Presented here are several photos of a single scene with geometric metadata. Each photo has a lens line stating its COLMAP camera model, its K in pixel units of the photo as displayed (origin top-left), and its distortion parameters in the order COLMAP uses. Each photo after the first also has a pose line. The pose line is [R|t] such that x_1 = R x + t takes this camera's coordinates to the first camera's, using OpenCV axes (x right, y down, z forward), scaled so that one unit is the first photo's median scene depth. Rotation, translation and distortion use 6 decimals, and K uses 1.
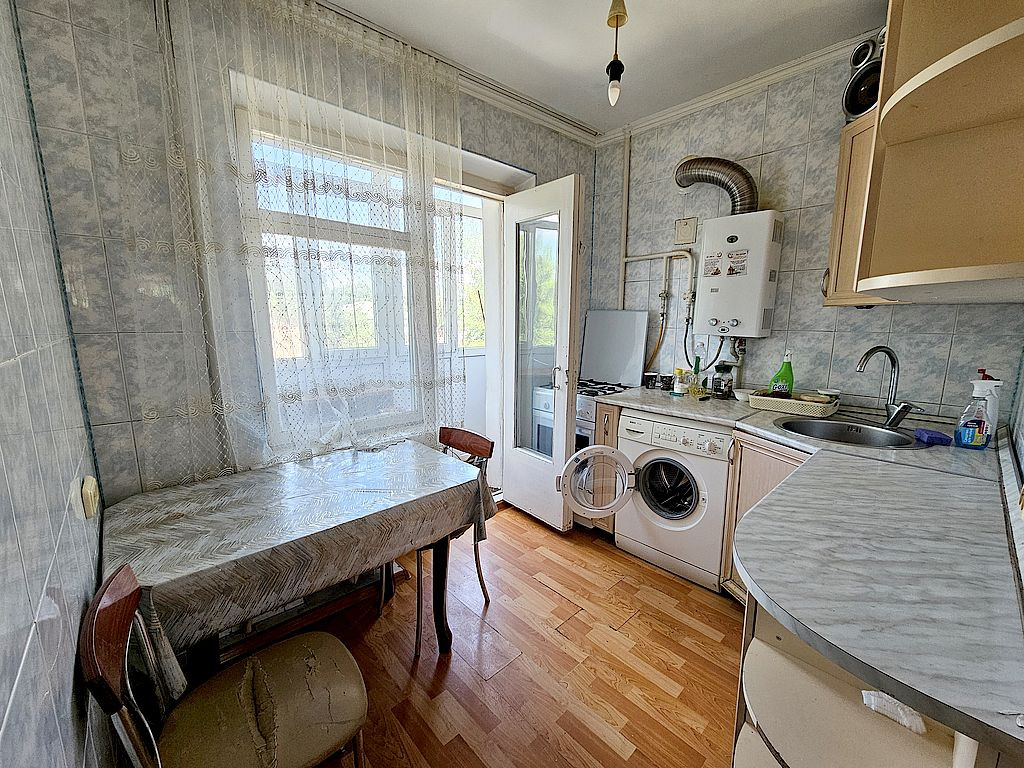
lens RADIAL K [[421.2, 0, 512.0], [0, 421.2, 384.0], [0, 0, 1]] dist [-0.000152, -0.000008]
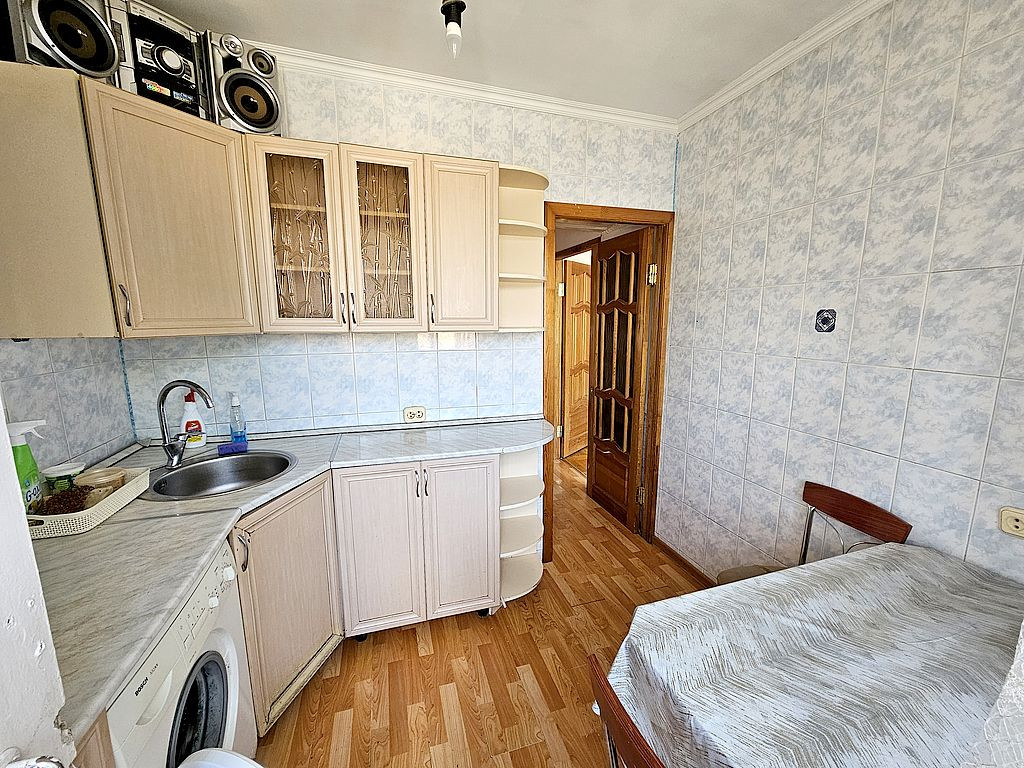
lens RADIAL K [[421.2, 0, 512.0], [0, 421.2, 384.0], [0, 0, 1]] dist [-0.000152, -0.000008]
pose [[-0.903323, -0.069222, 0.423339, -0.161287], [0.070009, 0.949871, 0.304702, -0.324388], [-0.423209, 0.304882, -0.853195, 1.549573]]
